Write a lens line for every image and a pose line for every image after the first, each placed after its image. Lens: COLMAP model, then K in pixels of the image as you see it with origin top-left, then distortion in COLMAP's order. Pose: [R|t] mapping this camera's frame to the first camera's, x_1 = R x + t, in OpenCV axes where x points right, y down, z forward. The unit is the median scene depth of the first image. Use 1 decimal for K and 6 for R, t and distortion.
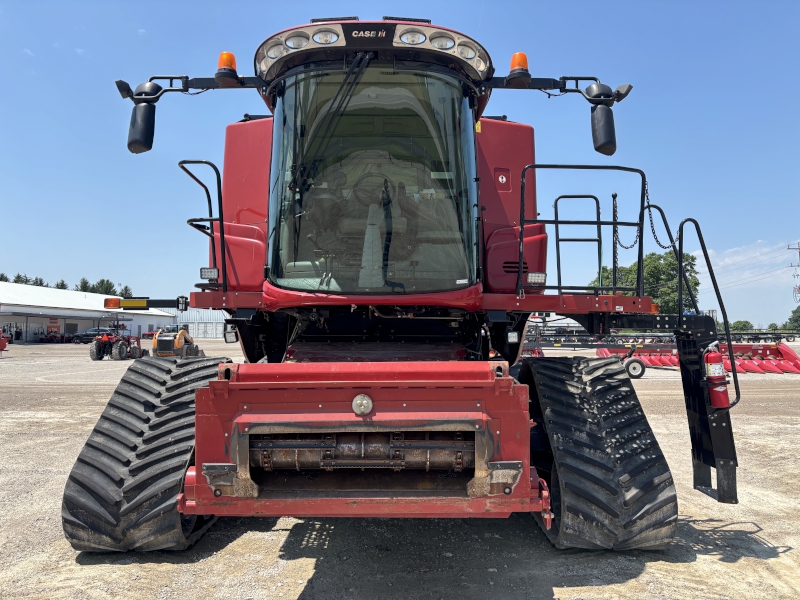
lens RADIAL K [[599.0, 0, 400.0], [0, 599.0, 300.0], [0, 0, 1]] dist [0.000197, -0.000242]
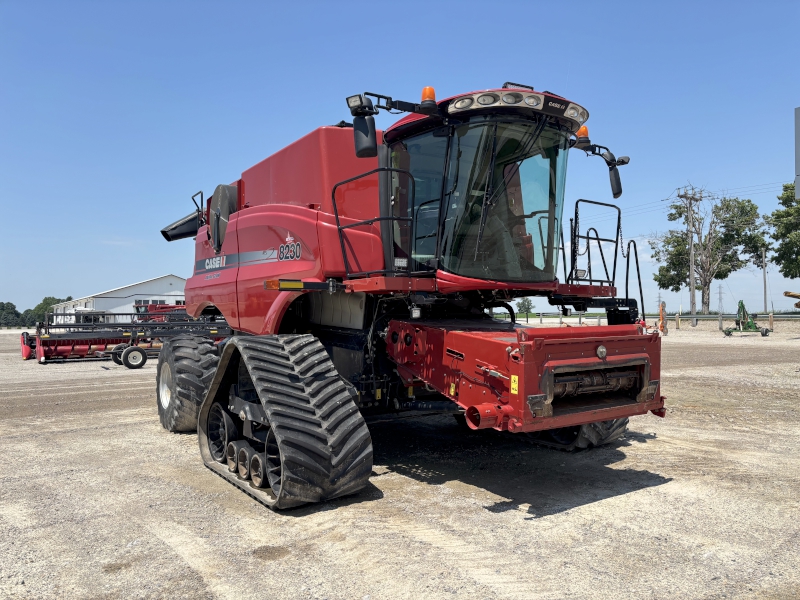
lens RADIAL K [[599.0, 0, 400.0], [0, 599.0, 300.0], [0, 0, 1]] dist [0.000197, -0.000242]
pose [[0.839524, 0.009120, 0.543245, -0.991610], [-0.018685, 0.999752, 0.012092, 0.020186], [-0.543001, -0.020302, 0.839487, -0.033986]]
